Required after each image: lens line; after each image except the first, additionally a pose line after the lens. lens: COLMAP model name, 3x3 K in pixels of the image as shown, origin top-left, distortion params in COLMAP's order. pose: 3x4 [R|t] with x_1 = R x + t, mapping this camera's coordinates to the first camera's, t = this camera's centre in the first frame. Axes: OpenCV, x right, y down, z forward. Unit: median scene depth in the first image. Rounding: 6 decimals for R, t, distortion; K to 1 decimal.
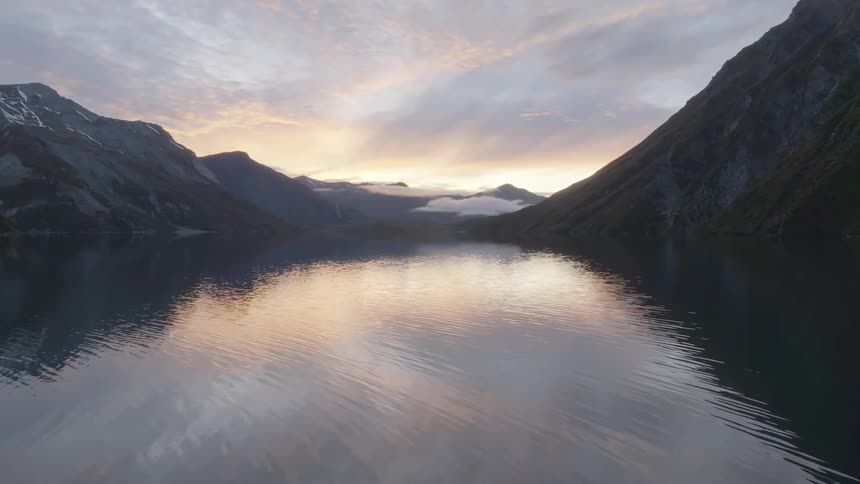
lens RADIAL K [[607.6, 0, 430.4], [0, 607.6, 240.2], [0, 0, 1]] dist [-0.002655, 0.022912]
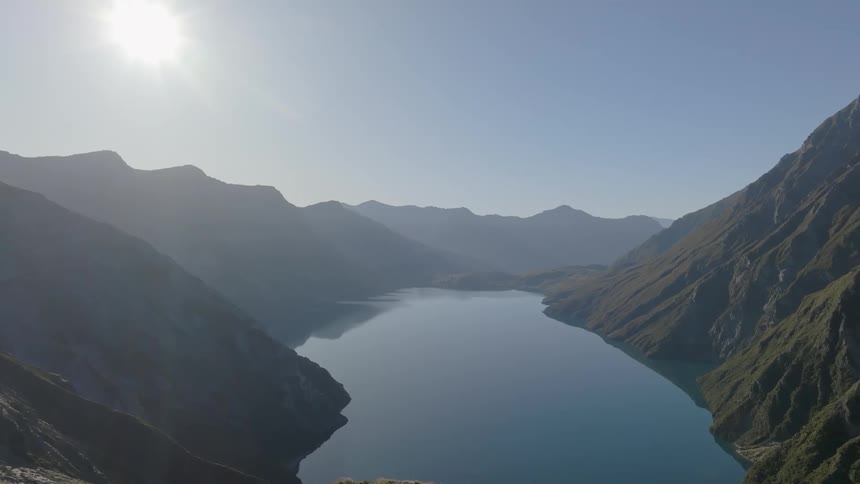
lens RADIAL K [[607.6, 0, 431.6], [0, 607.6, 240.5], [0, 0, 1]] dist [-0.002655, 0.022912]
pose [[0.996473, 0.000050, -0.083915, -0.073049], [0.000068, 0.999999, 0.001403, -0.171744], [0.083915, -0.001404, 0.996472, -0.328371]]
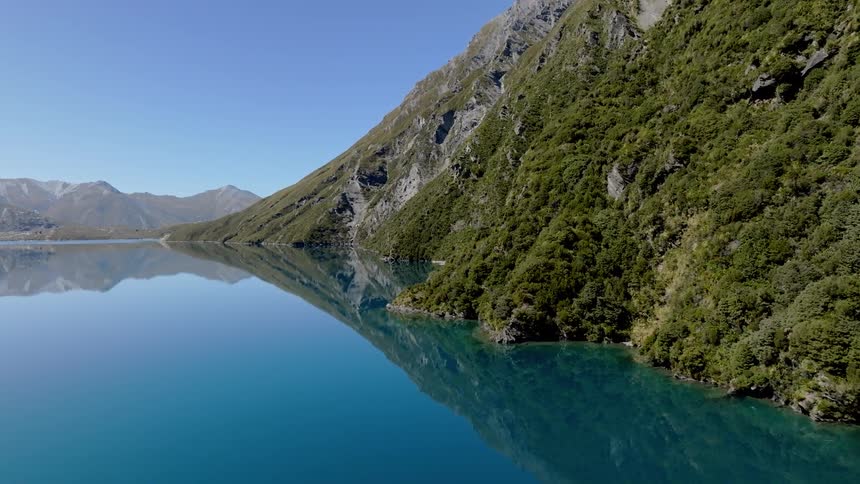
lens RADIAL K [[607.6, 0, 432.8], [0, 607.6, 234.2], [0, 0, 1]] dist [-0.002655, 0.022912]
pose [[0.905407, -0.013524, 0.424328, 0.041737], [0.018839, 0.999788, -0.008334, -0.009825], [-0.424126, 0.015539, 0.905470, -0.003967]]
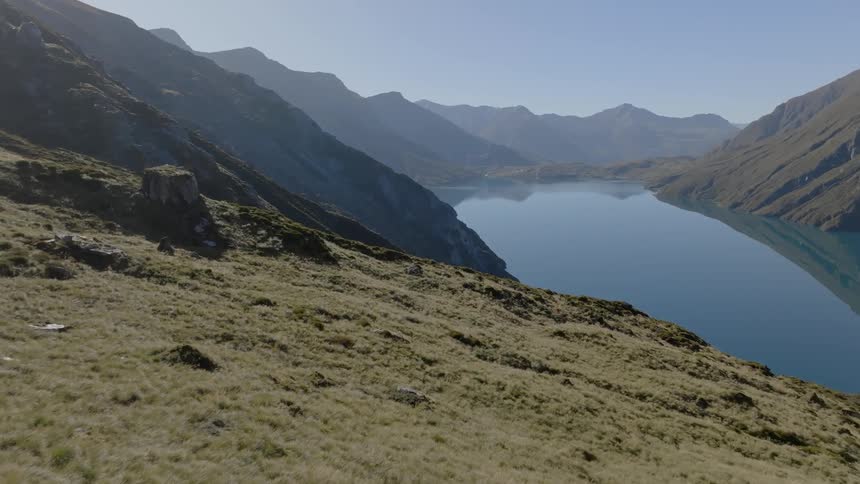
lens RADIAL K [[607.6, 0, 432.8], [0, 607.6, 239.4], [0, 0, 1]] dist [-0.002655, 0.022912]
pose [[0.989366, 0.018142, -0.144312, -0.199451], [0.003218, 0.989216, 0.146426, -0.103753], [0.145412, -0.145334, 0.978639, -0.227843]]
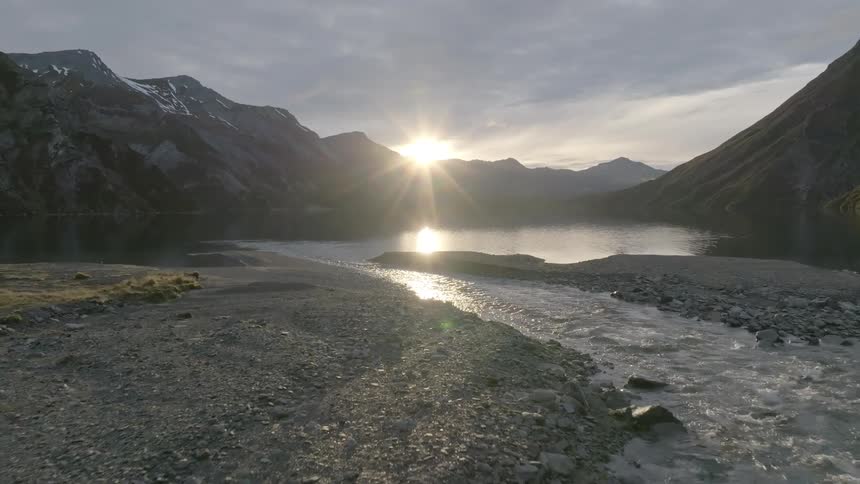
lens RADIAL K [[607.6, 0, 430.8], [0, 607.6, 239.8], [0, 0, 1]] dist [-0.002655, 0.022912]
pose [[0.984250, 0.003745, -0.176744, -0.009038], [0.003110, 0.999254, 0.038491, 0.000275], [0.176756, -0.038435, 0.983504, -0.031860]]
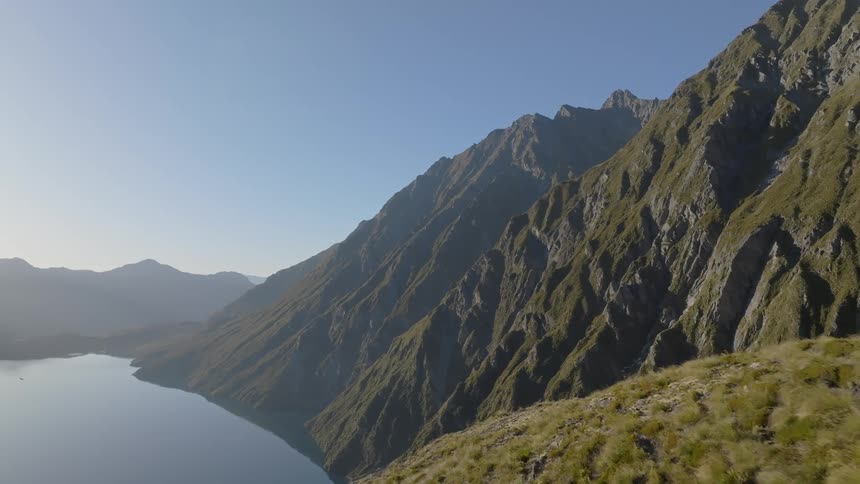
lens RADIAL K [[607.6, 0, 434.6], [0, 607.6, 236.7], [0, 0, 1]] dist [-0.002655, 0.022912]
pose [[0.838652, 0.046971, 0.542639, -0.106838], [0.006513, 0.995338, -0.096223, -0.164846], [-0.544629, 0.084232, 0.834437, -0.324001]]
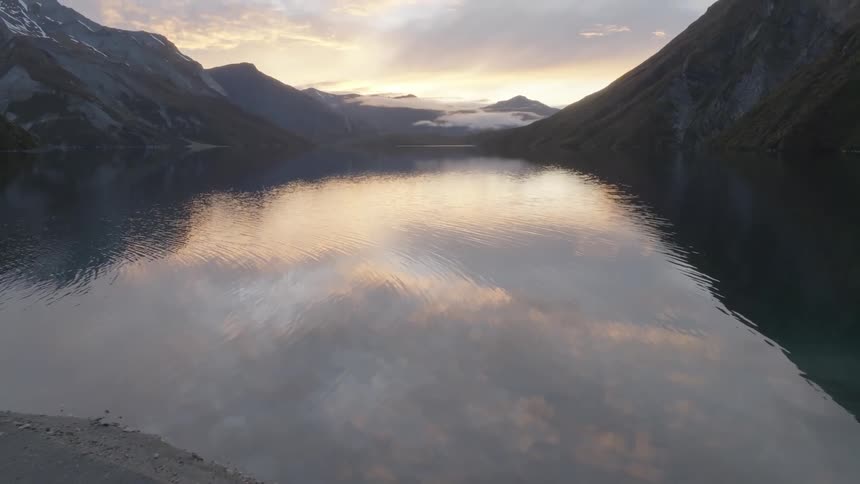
lens RADIAL K [[607.6, 0, 431.0], [0, 607.6, 241.0], [0, 0, 1]] dist [-0.002655, 0.022912]
pose [[0.999860, 0.000224, -0.016729, -0.000402], [0.002153, 0.989878, 0.141908, -0.000721], [0.016591, -0.141924, 0.989739, -0.012986]]
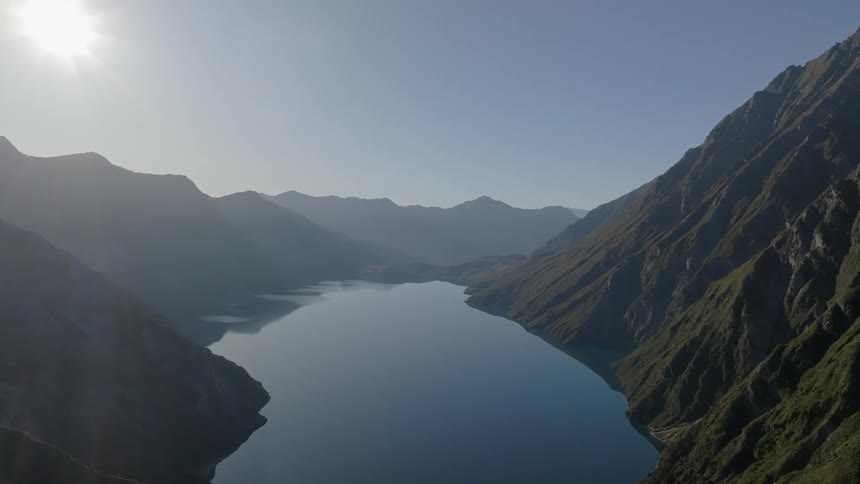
lens RADIAL K [[607.6, 0, 431.4], [0, 607.6, 239.0], [0, 0, 1]] dist [-0.002655, 0.022912]
pose [[0.999030, -0.005354, 0.043703, -0.074394], [0.004722, 0.999883, 0.014549, -0.172666], [-0.043776, -0.014328, 0.998939, -0.318222]]
